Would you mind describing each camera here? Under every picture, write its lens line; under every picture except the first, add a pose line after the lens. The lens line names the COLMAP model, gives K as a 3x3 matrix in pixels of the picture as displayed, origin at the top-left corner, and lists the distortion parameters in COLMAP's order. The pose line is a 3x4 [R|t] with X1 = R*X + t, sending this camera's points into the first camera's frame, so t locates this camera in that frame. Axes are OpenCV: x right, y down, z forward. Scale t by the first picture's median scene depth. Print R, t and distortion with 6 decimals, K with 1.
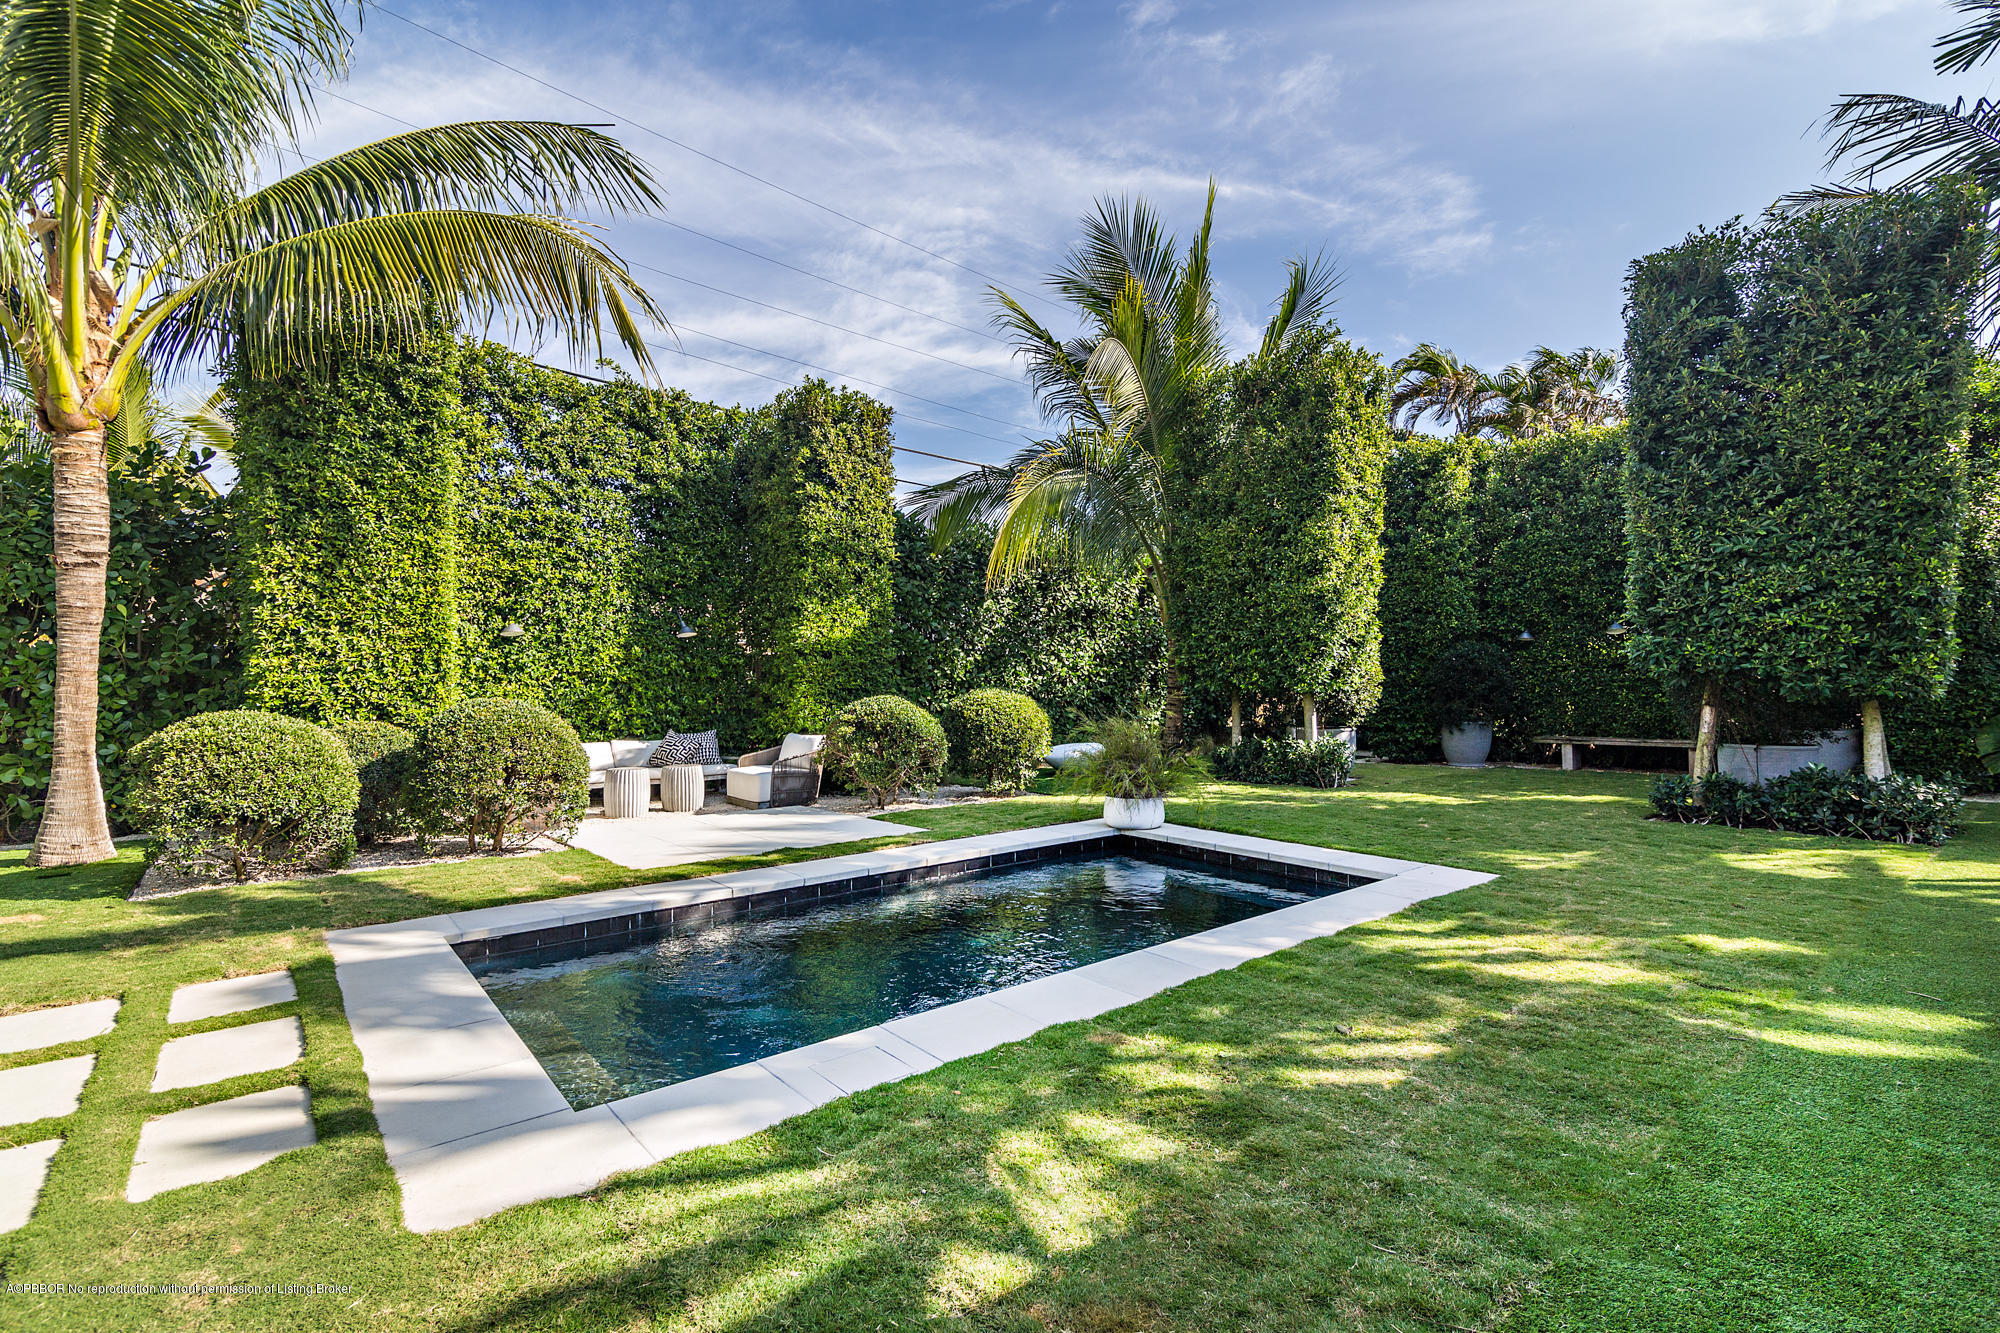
lens RADIAL K [[926.4, 0, 985.8], [0, 926.4, 668.8], [0, 0, 1]] dist [0.003507, -0.001998]
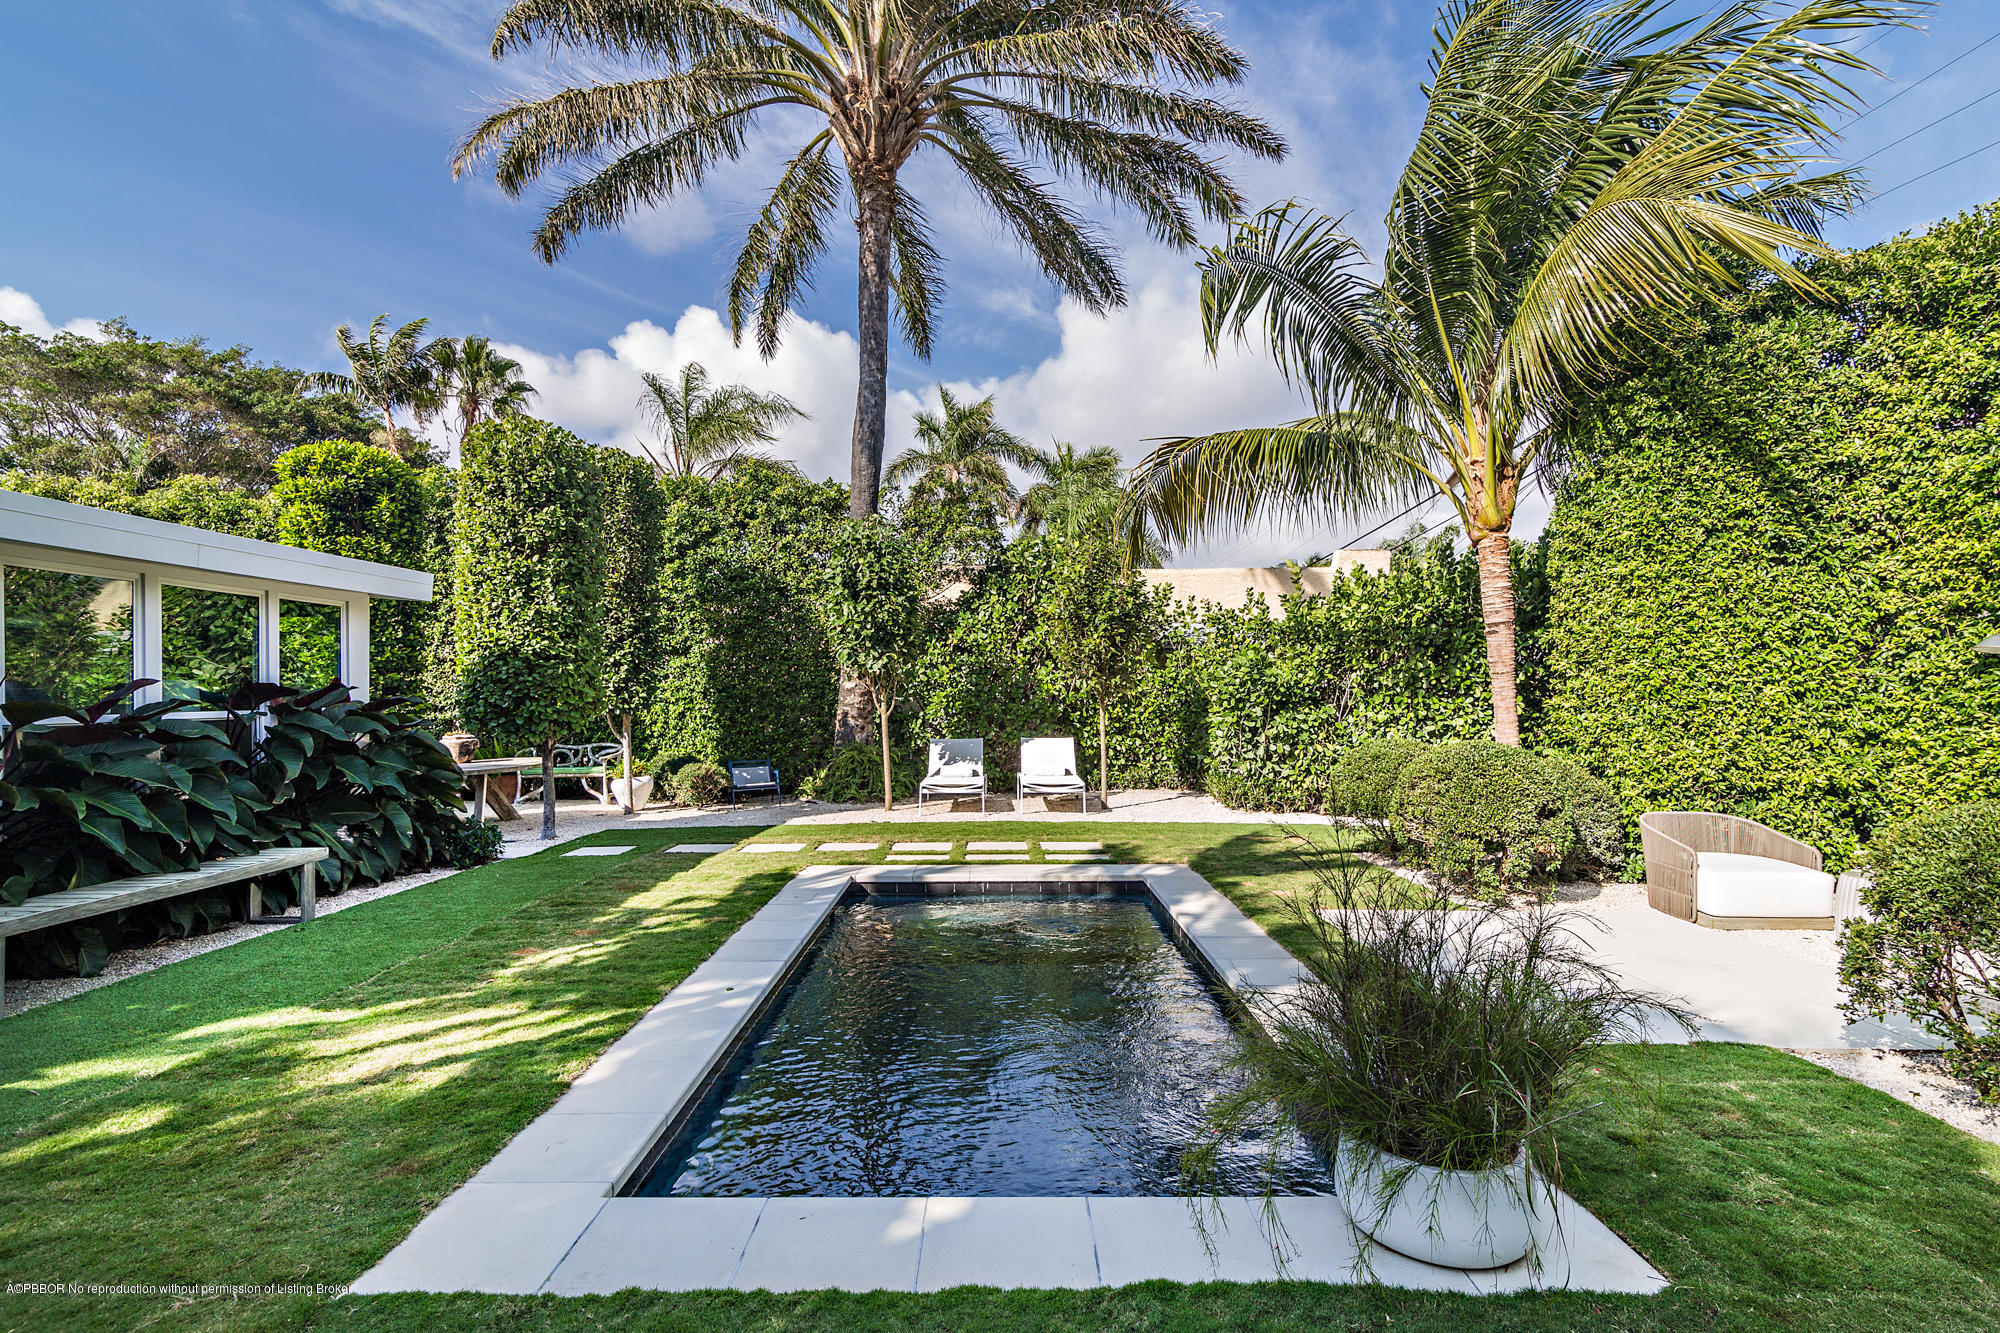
lens RADIAL K [[926.4, 0, 995.2], [0, 926.4, 700.9], [0, 0, 1]] dist [0.003507, -0.001998]
pose [[-0.633955, 0.012812, -0.773264, 0.411514], [0.016335, 0.999862, 0.003174, -0.016749], [0.773198, -0.010619, -0.634076, 0.868680]]
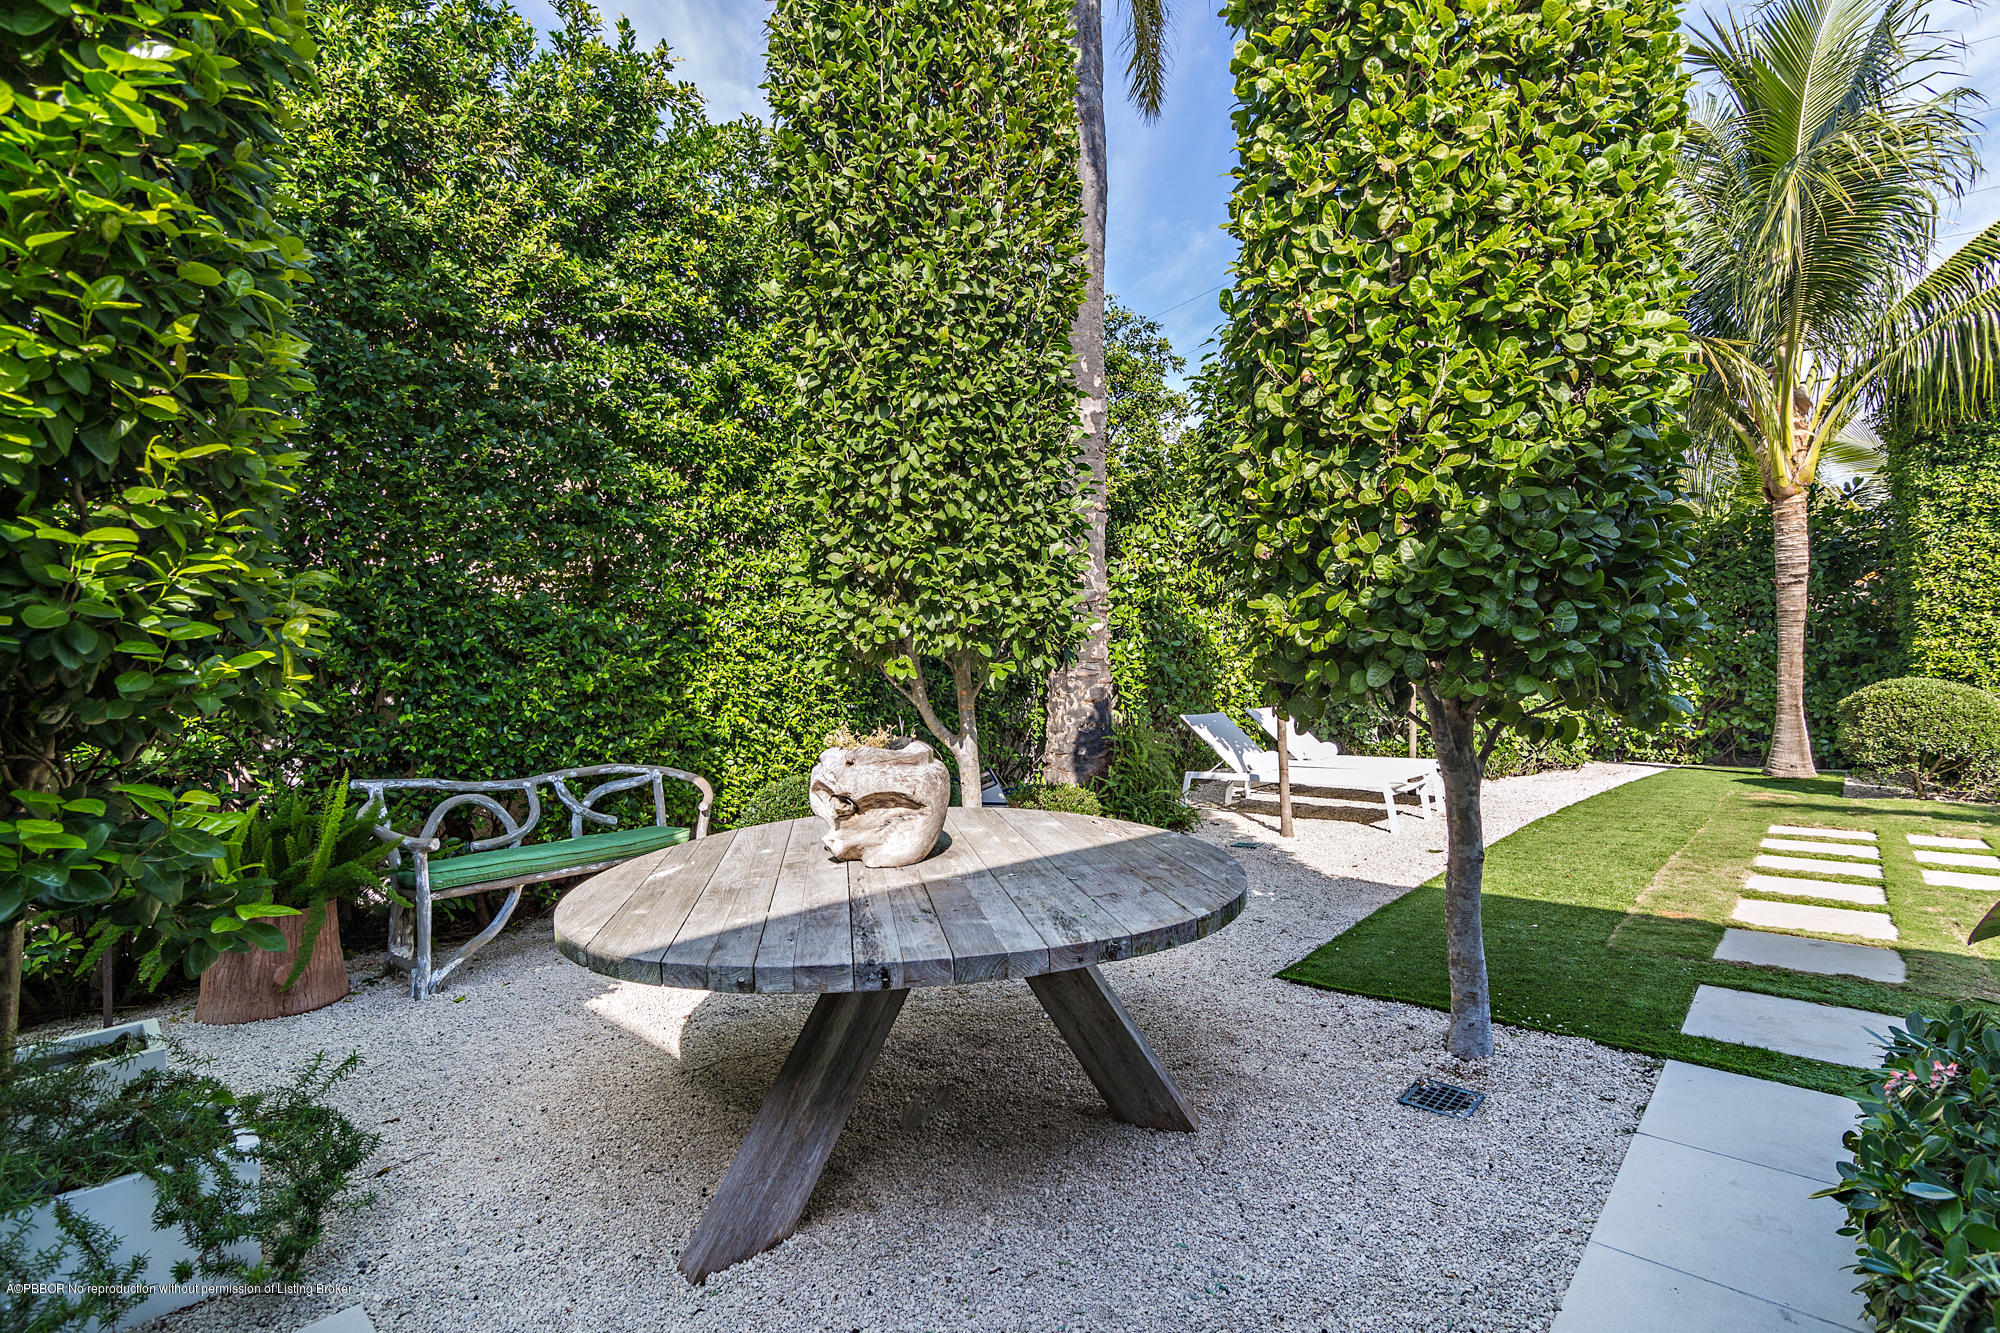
lens RADIAL K [[926.4, 0, 1021.1], [0, 926.4, 666.8], [0, 0, 1]] dist [0.003507, -0.001998]
pose [[0.177092, -0.007921, -0.984162, 0.207999], [0.024661, 0.999689, -0.003609, 0.000203], [0.983885, -0.023631, 0.177232, -0.358361]]
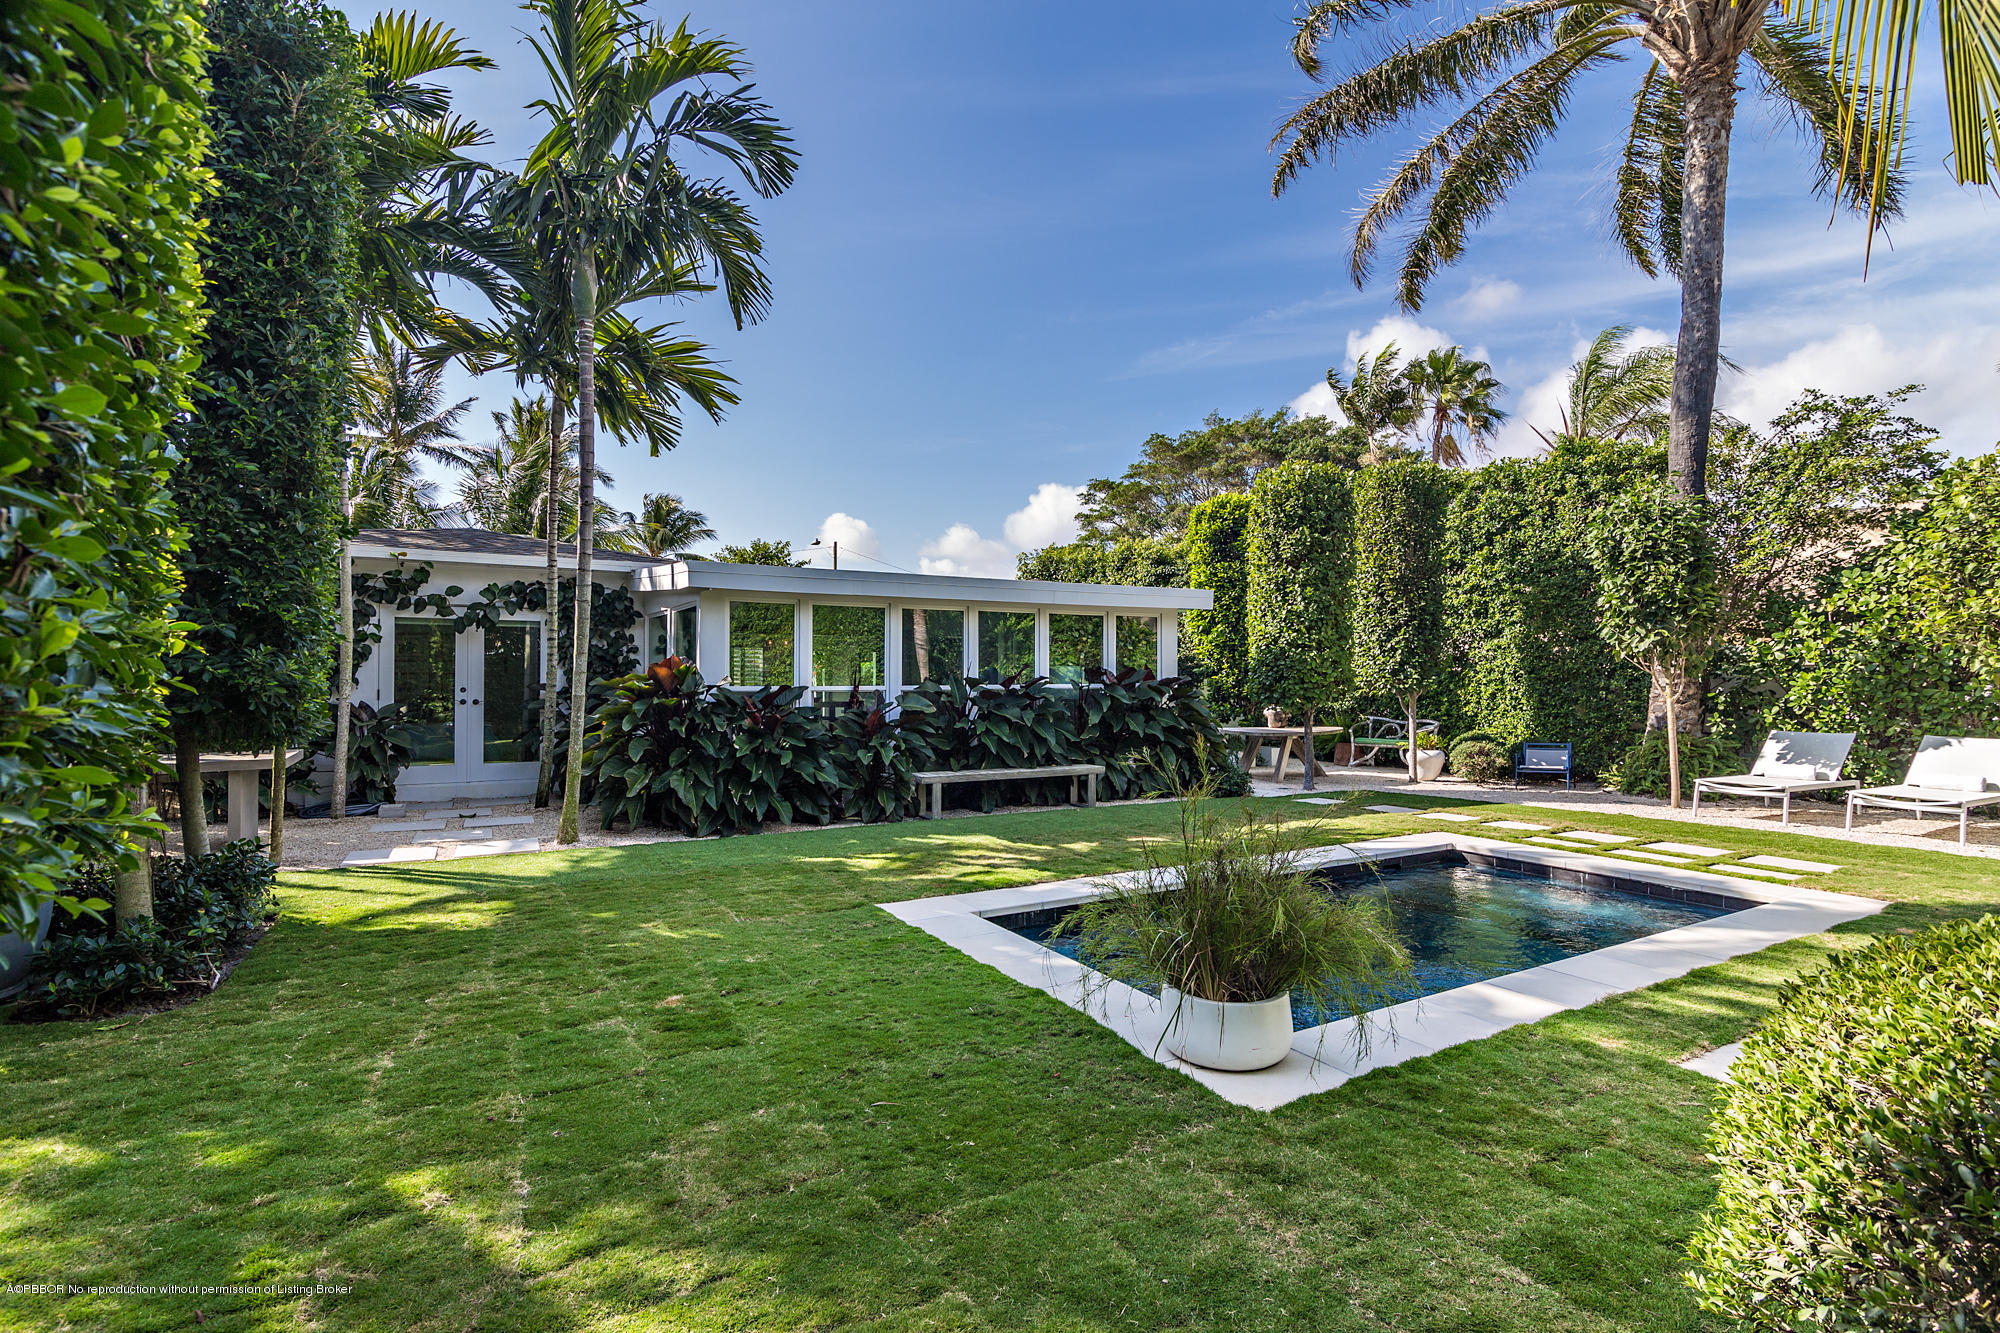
lens RADIAL K [[926.4, 0, 993.8], [0, 926.4, 675.6], [0, 0, 1]] dist [0.003507, -0.001998]
pose [[-0.986959, 0.004753, 0.160899, 0.163974], [0.002012, 0.999850, -0.017191, -0.007270], [-0.160957, -0.016643, -0.986821, 1.170653]]
